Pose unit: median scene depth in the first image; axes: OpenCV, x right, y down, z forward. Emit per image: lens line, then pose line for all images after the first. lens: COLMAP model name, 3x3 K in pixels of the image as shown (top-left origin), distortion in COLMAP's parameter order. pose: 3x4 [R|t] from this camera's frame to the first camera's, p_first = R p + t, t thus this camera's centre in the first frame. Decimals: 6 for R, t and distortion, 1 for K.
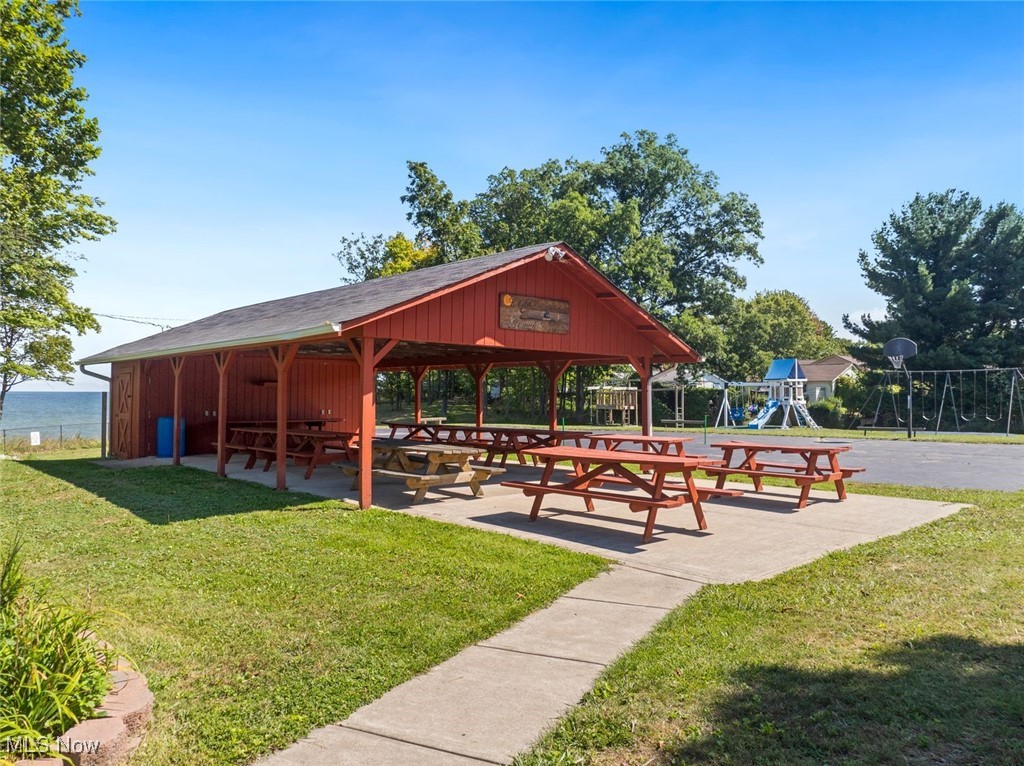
lens RADIAL K [[722.8, 0, 512.0], [0, 722.8, 383.0], [0, 0, 1]] dist [-0.036676, -0.001184]
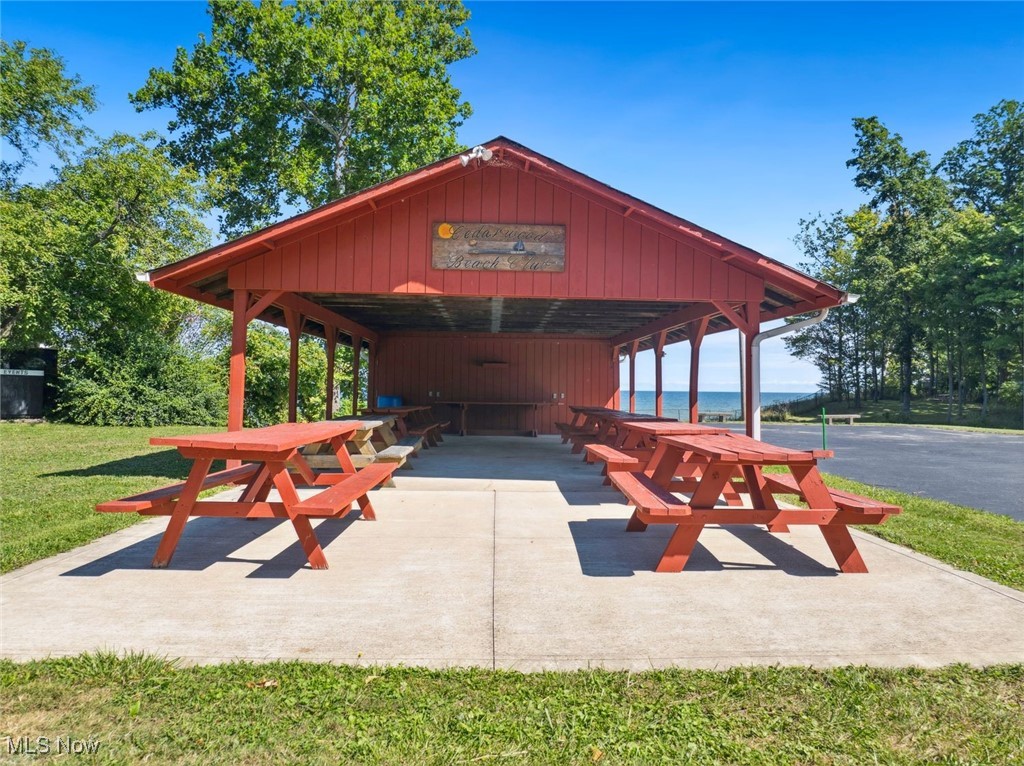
lens RADIAL K [[722.8, 0, 512.0], [0, 722.8, 383.0], [0, 0, 1]] dist [-0.036676, -0.001184]
pose [[0.763931, 0.001833, -0.645295, 0.319687], [-0.001358, 0.999998, 0.001233, 0.025101], [0.645296, -0.000066, 0.763933, 0.288541]]
